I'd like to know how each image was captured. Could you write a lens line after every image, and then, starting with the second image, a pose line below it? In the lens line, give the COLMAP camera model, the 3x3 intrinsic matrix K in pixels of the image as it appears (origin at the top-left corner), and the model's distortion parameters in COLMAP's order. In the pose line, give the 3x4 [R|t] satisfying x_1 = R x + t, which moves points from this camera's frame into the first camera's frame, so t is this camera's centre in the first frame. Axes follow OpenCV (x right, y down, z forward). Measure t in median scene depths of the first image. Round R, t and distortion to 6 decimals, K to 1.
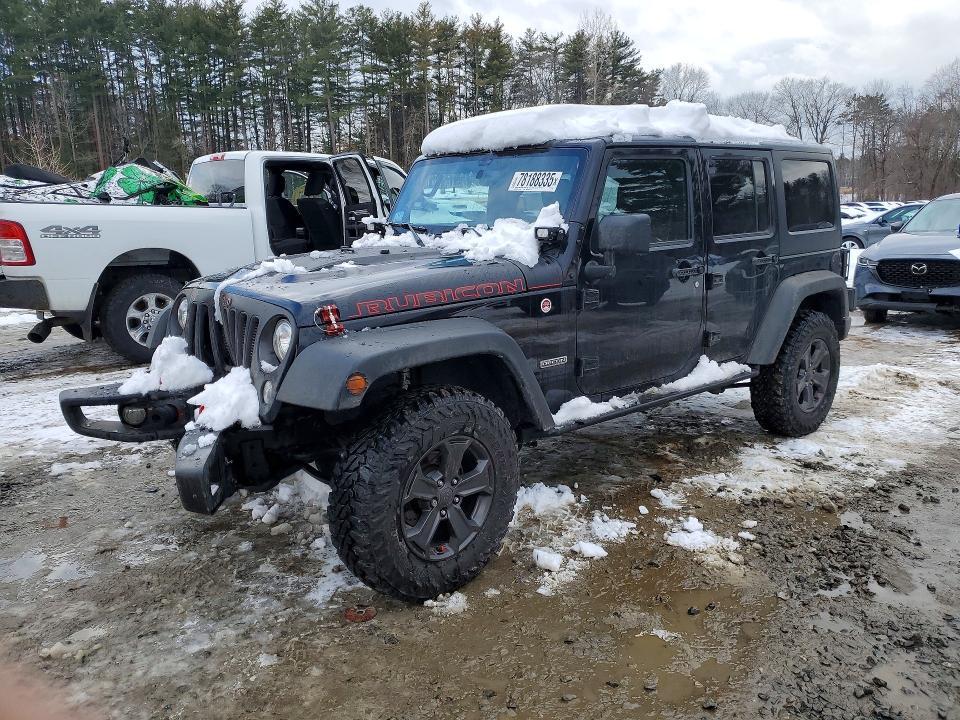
lens RADIAL K [[749.6, 0, 480.0], [0, 749.6, 360.0], [0, 0, 1]] dist [-0.004109, -0.008731]
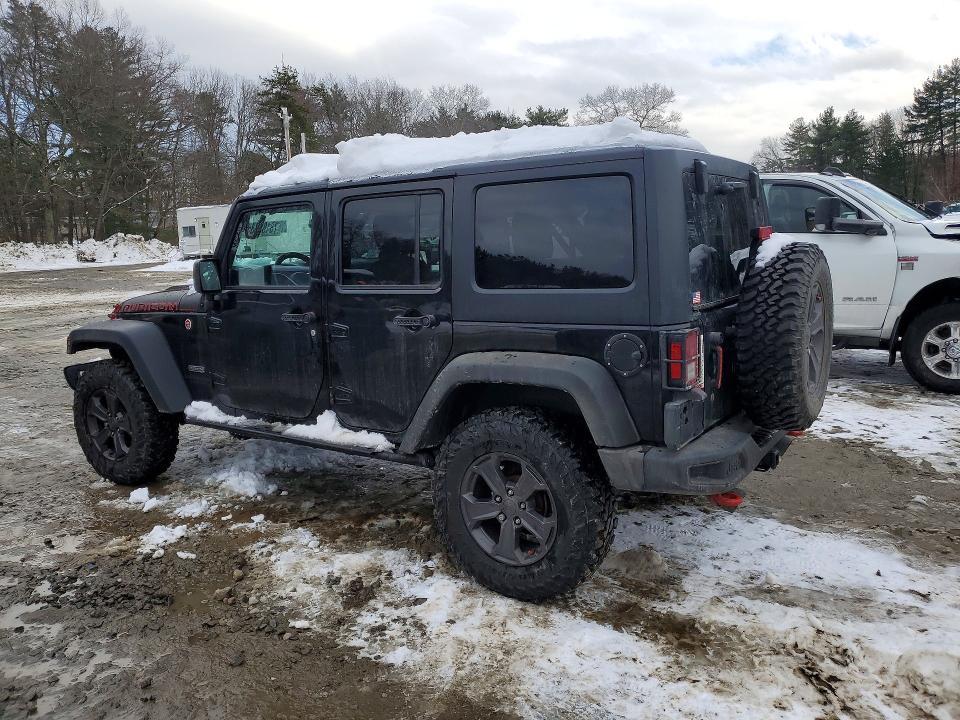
lens RADIAL K [[749.6, 0, 480.0], [0, 749.6, 360.0], [0, 0, 1]] dist [-0.004109, -0.008731]
pose [[0.263044, 0.165078, -0.950556, 1.157065], [-0.177626, 0.976697, 0.120464, -0.202440], [0.948292, 0.137156, 0.286236, 0.861471]]
